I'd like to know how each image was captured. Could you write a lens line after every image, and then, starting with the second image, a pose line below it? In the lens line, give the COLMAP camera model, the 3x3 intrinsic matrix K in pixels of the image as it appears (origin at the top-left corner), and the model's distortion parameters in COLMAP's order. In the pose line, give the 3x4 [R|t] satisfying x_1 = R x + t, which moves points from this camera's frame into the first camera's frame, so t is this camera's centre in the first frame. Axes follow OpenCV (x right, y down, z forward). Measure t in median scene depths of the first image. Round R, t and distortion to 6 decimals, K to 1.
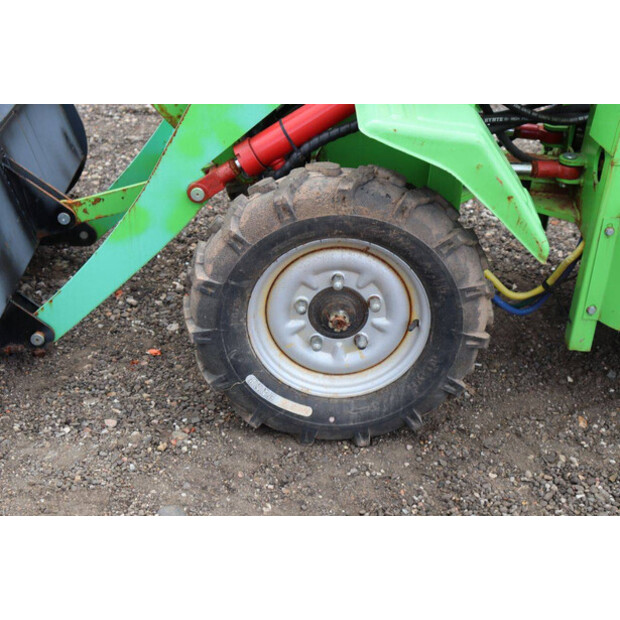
lens RADIAL K [[1102.1, 0, 311.5], [0, 1102.1, 310.6], [0, 0, 1]] dist [0.203005, 0.000000]
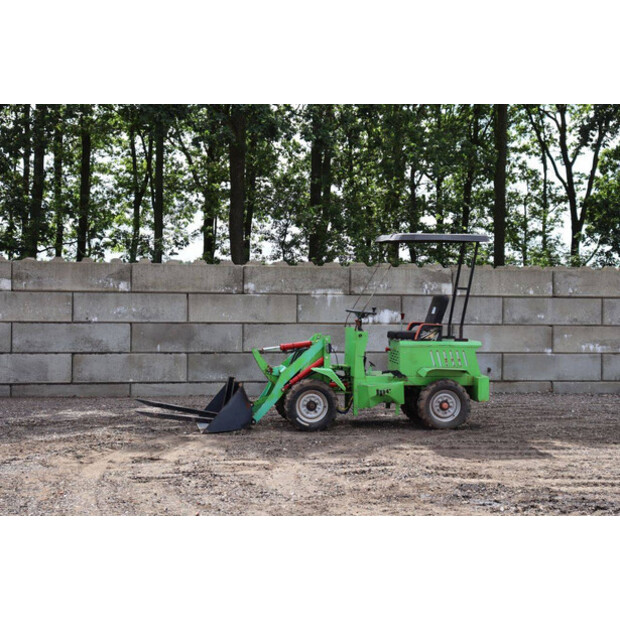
lens RADIAL K [[1102.1, 0, 331.7], [0, 1102.1, 299.9], [0, 0, 1]] dist [0.203005, 0.000000]
pose [[0.985305, -0.055548, 0.161521, -0.735476], [0.123750, 0.883956, -0.450897, 2.021092], [-0.117731, 0.464259, 0.877840, -4.088179]]
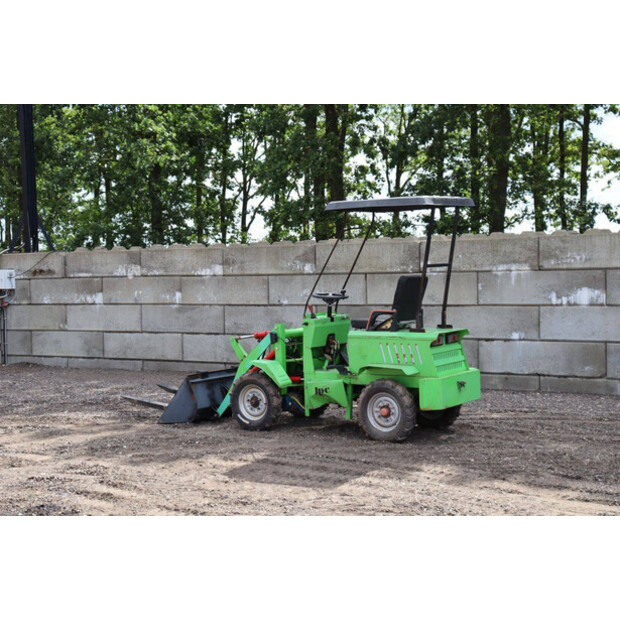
lens RADIAL K [[1102.1, 0, 304.3], [0, 1102.1, 294.1], [0, 0, 1]] dist [0.203005, 0.000000]
pose [[0.804391, -0.068555, -0.590131, 3.133030], [-0.212744, 0.894209, -0.393865, 1.461573], [0.554702, 0.442368, 0.704709, -2.575244]]
